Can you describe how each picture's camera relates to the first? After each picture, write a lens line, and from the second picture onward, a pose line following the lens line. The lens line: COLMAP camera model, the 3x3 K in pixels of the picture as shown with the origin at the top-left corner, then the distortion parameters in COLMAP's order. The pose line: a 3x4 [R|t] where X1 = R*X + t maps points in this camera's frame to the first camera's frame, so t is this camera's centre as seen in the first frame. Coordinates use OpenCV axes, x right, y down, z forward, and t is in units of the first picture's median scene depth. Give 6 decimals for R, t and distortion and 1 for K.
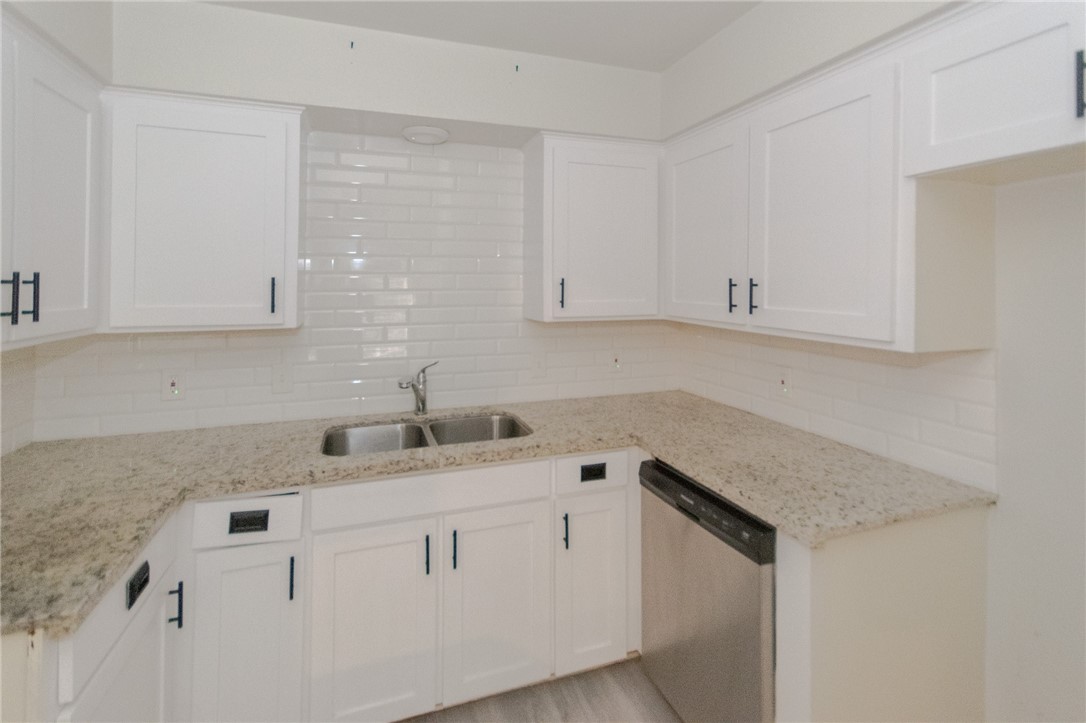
lens RADIAL K [[487.8, 0, 515.3], [0, 487.8, 271.3], [0, 0, 1]] dist [0.001134, 0.003117]
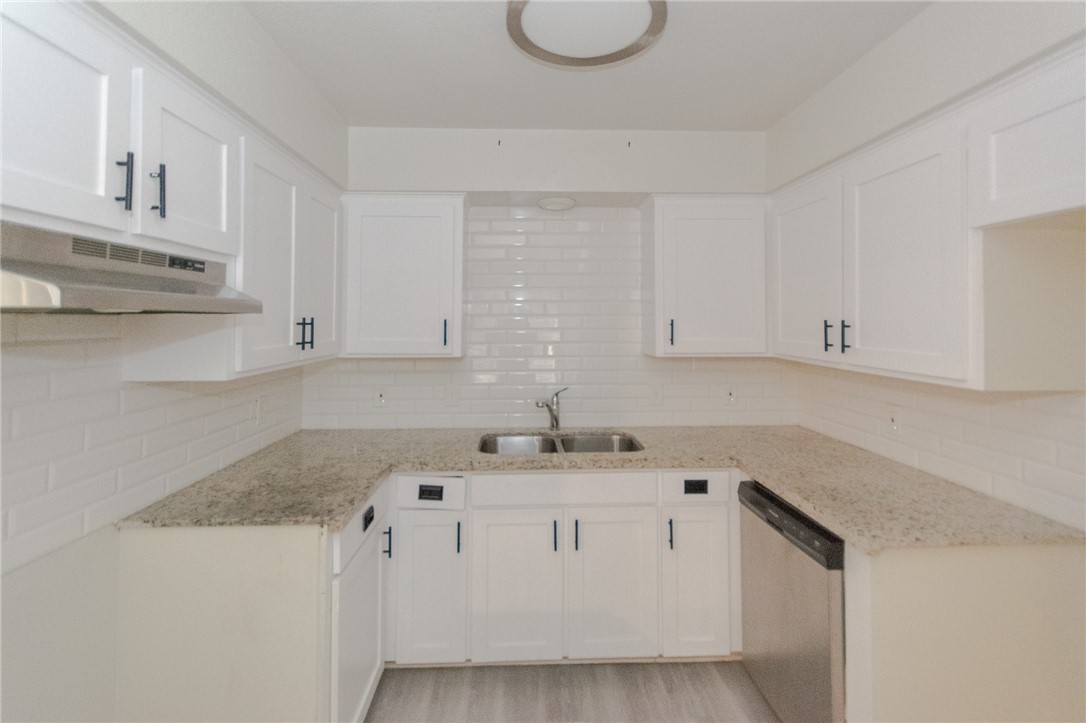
lens RADIAL K [[487.8, 0, 522.9], [0, 487.8, 291.6], [0, 0, 1]] dist [0.001134, 0.003117]
pose [[0.955044, -0.018205, -0.295904, 0.122064], [0.008563, 0.999390, -0.033849, -0.018076], [0.296340, 0.029793, 0.954618, -0.253010]]
